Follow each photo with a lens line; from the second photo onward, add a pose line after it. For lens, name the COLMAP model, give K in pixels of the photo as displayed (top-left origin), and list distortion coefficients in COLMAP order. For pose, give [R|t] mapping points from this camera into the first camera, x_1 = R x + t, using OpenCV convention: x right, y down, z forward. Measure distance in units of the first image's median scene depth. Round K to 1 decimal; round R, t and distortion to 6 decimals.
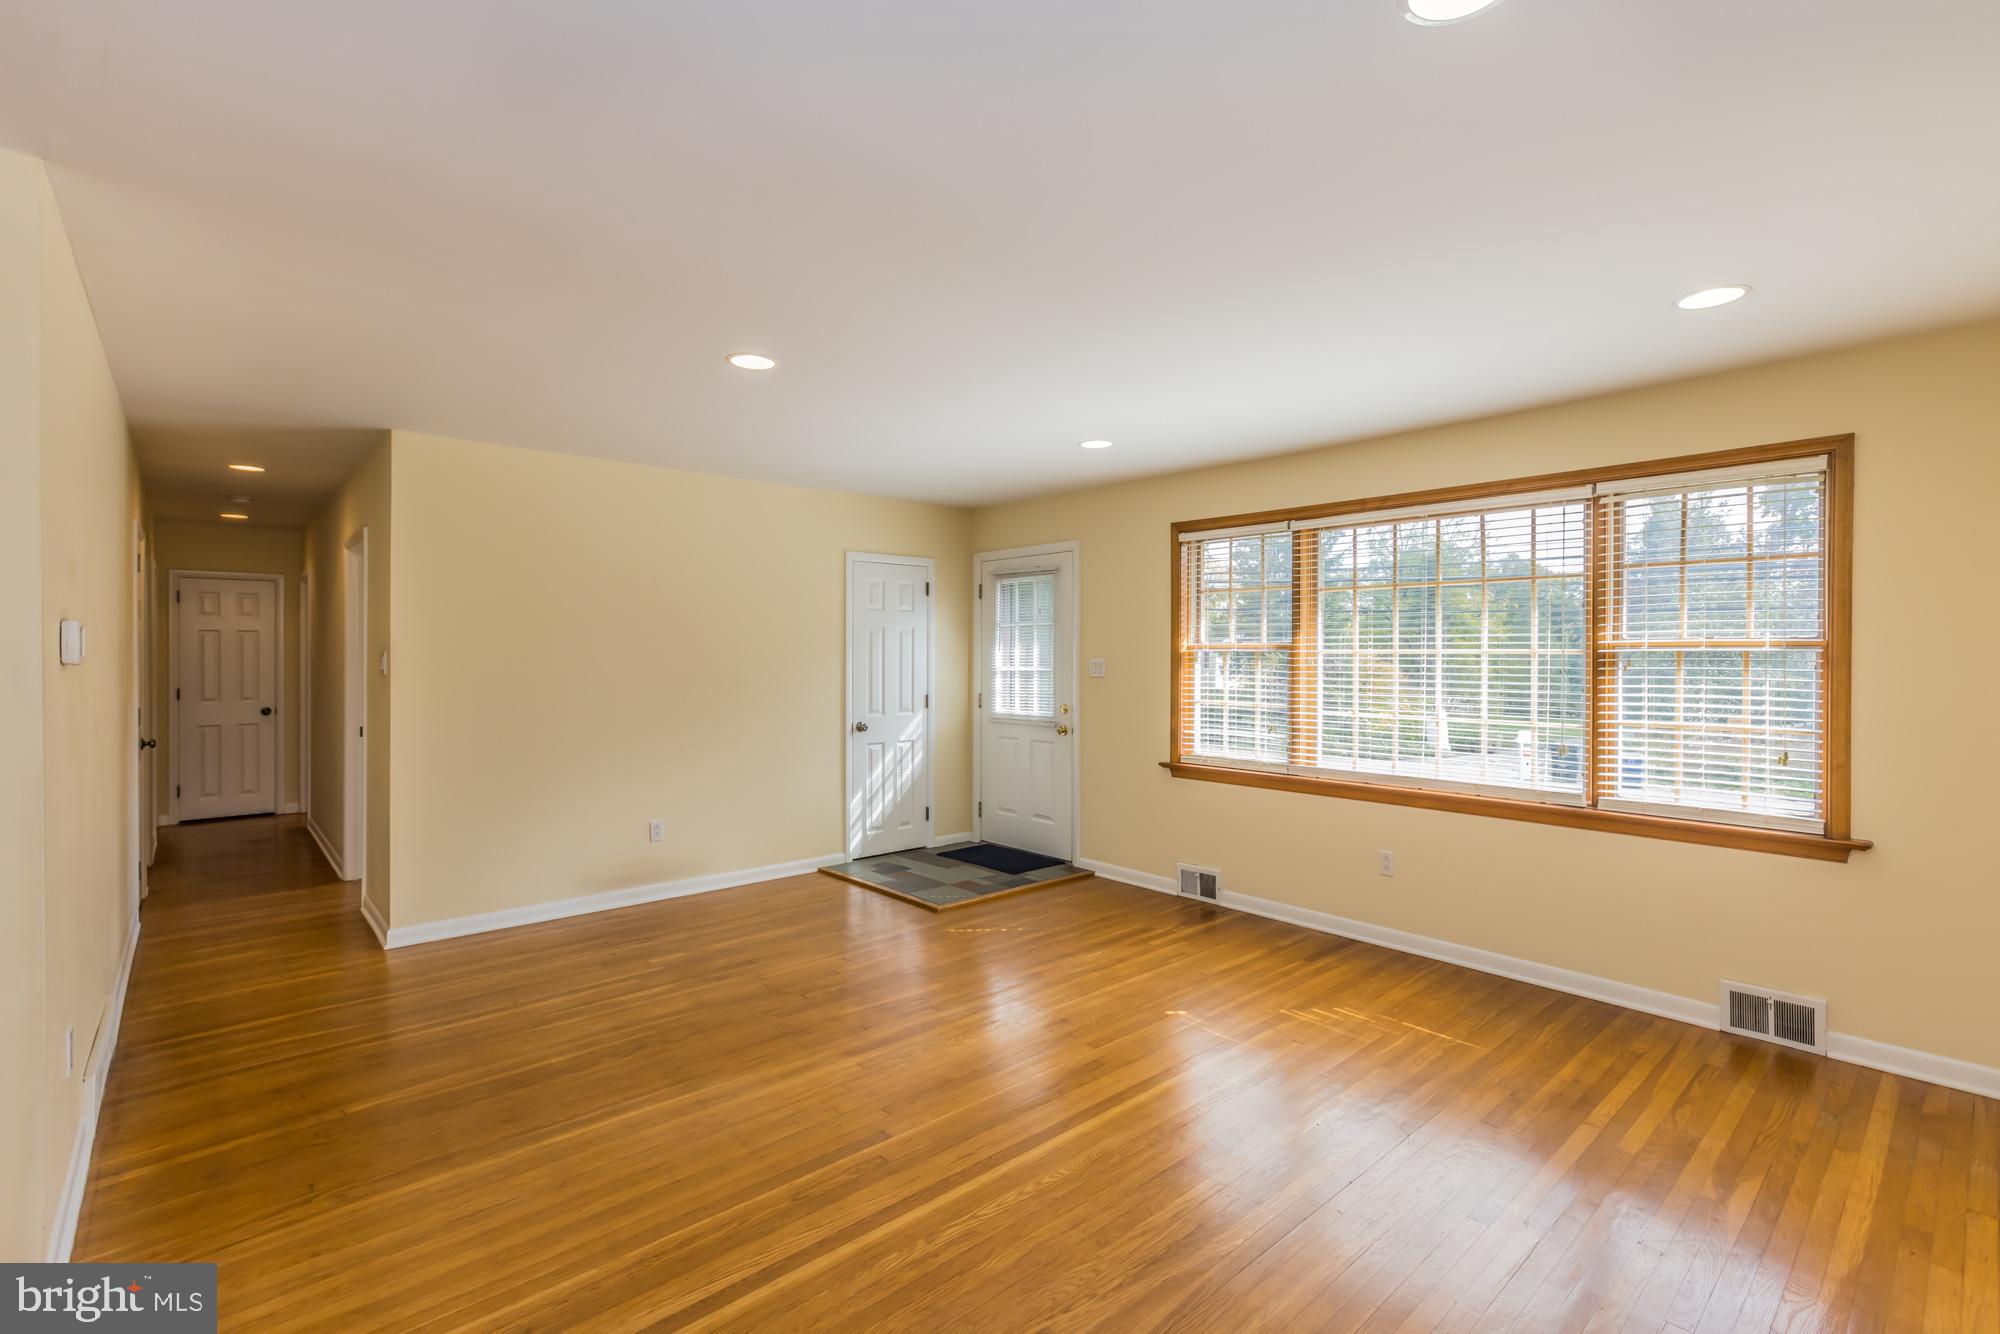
lens RADIAL K [[905.8, 0, 1005.0], [0, 905.8, 657.1], [0, 0, 1]] dist [0.000377, 0.001519]
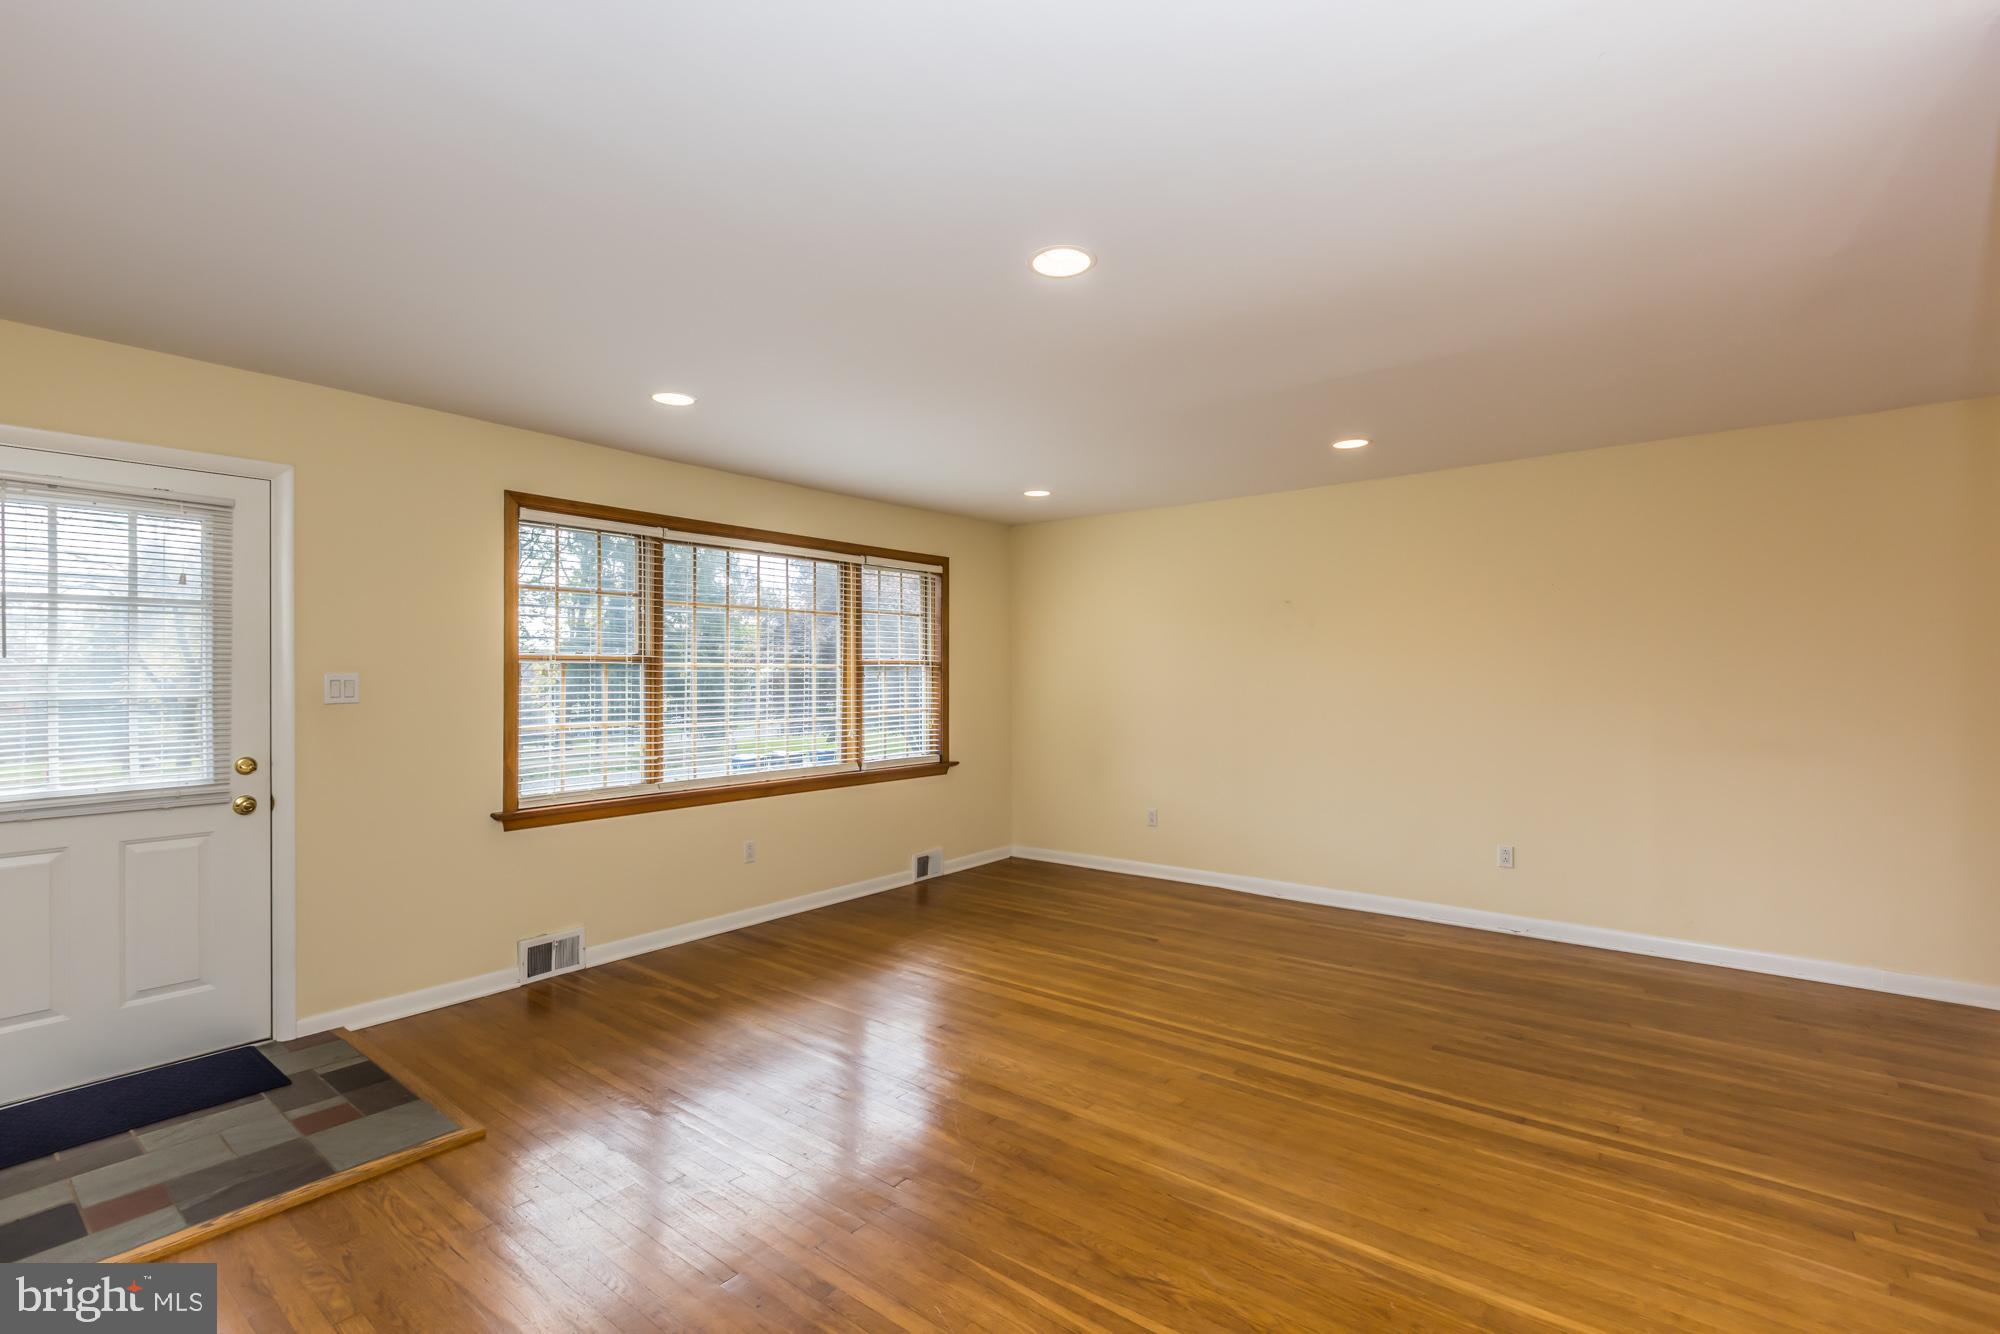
lens RADIAL K [[905.8, 0, 998.5], [0, 905.8, 665.0], [0, 0, 1]] dist [0.000377, 0.001519]
pose [[-0.170190, 0.008485, 0.985375, -0.730966], [0.004693, 0.999959, -0.007800, 0.004507], [-0.985400, 0.003297, -0.170222, 0.859631]]
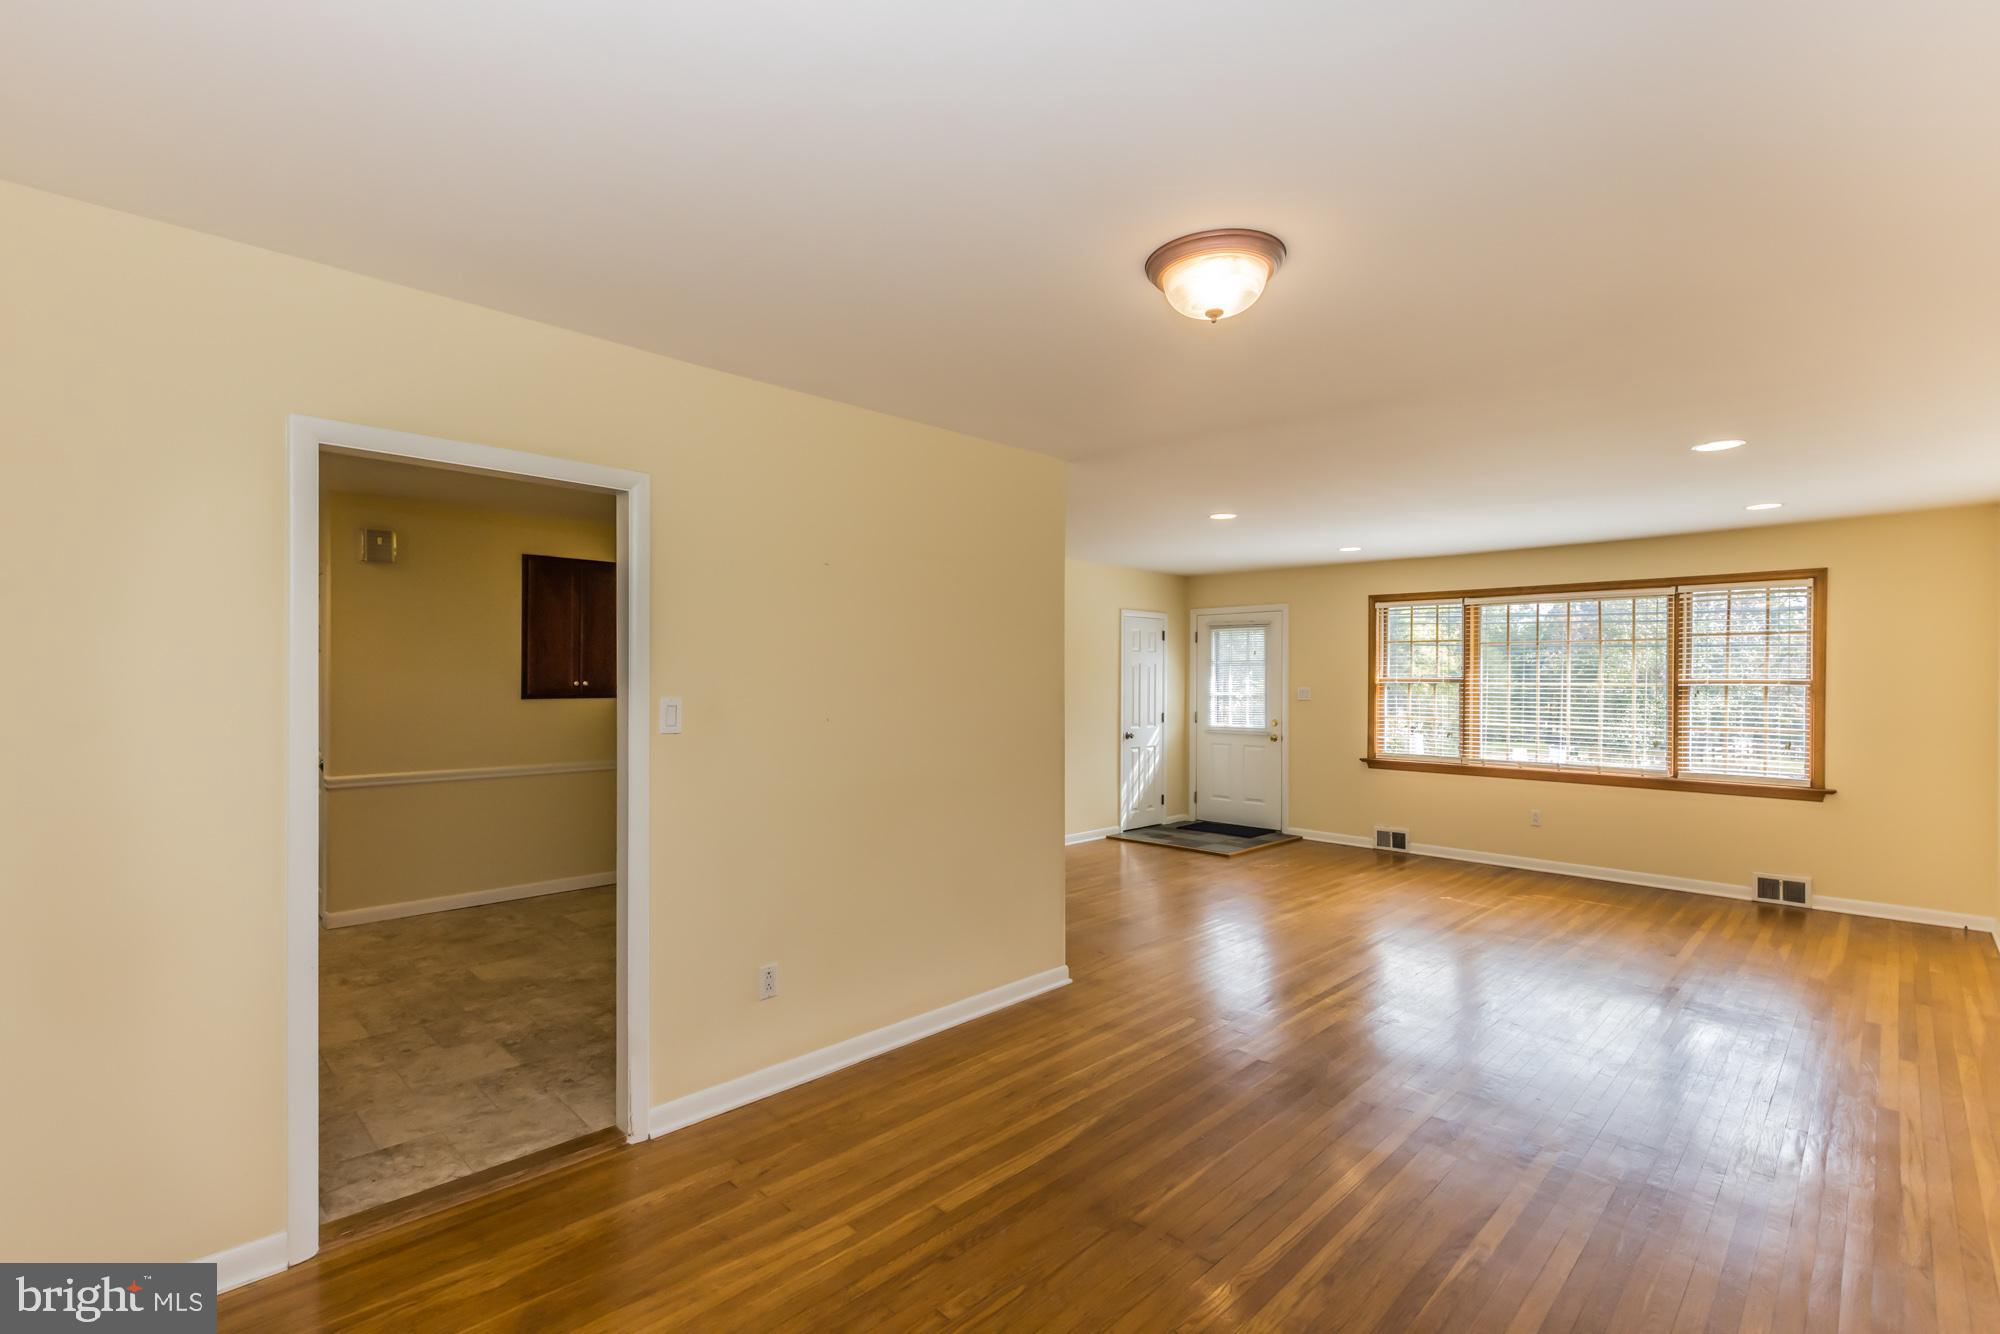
lens RADIAL K [[905.8, 0, 1007.1], [0, 905.8, 680.4], [0, 0, 1]] dist [0.000377, 0.001519]
pose [[0.998369, 0.004911, 0.056881, -0.574618], [-0.004742, 0.999984, -0.003091, -0.003236], [-0.056896, 0.002816, 0.998376, -0.513569]]
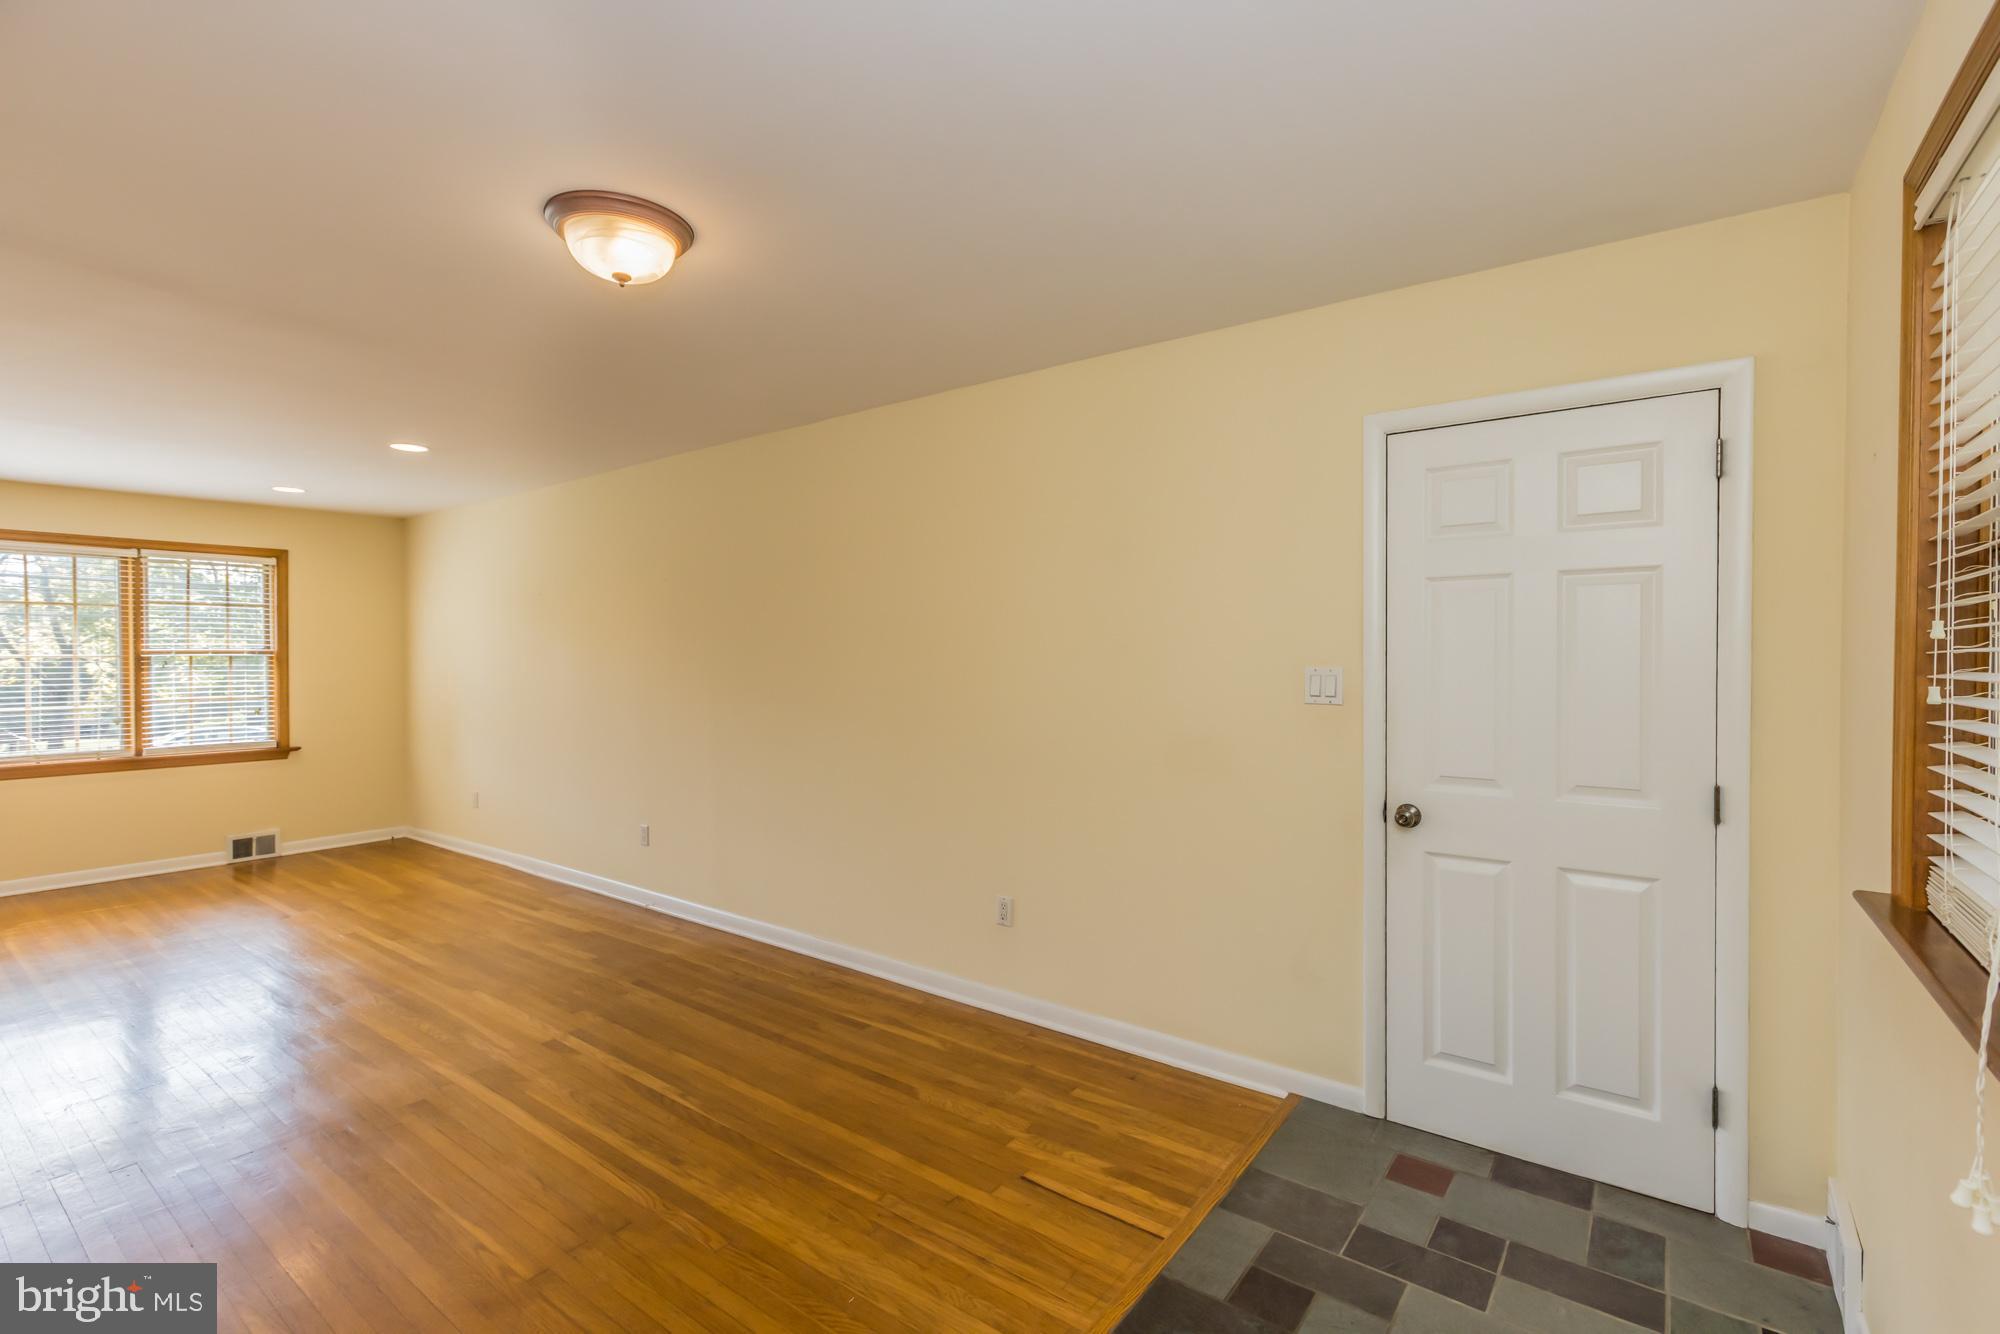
lens RADIAL K [[905.8, 0, 998.1], [0, 905.8, 659.9], [0, 0, 1]] dist [0.000377, 0.001519]
pose [[-0.202193, -0.011830, 0.979274, -0.984679], [0.005462, 0.999898, 0.013207, -0.010278], [-0.979330, 0.008019, -0.202108, -0.113501]]
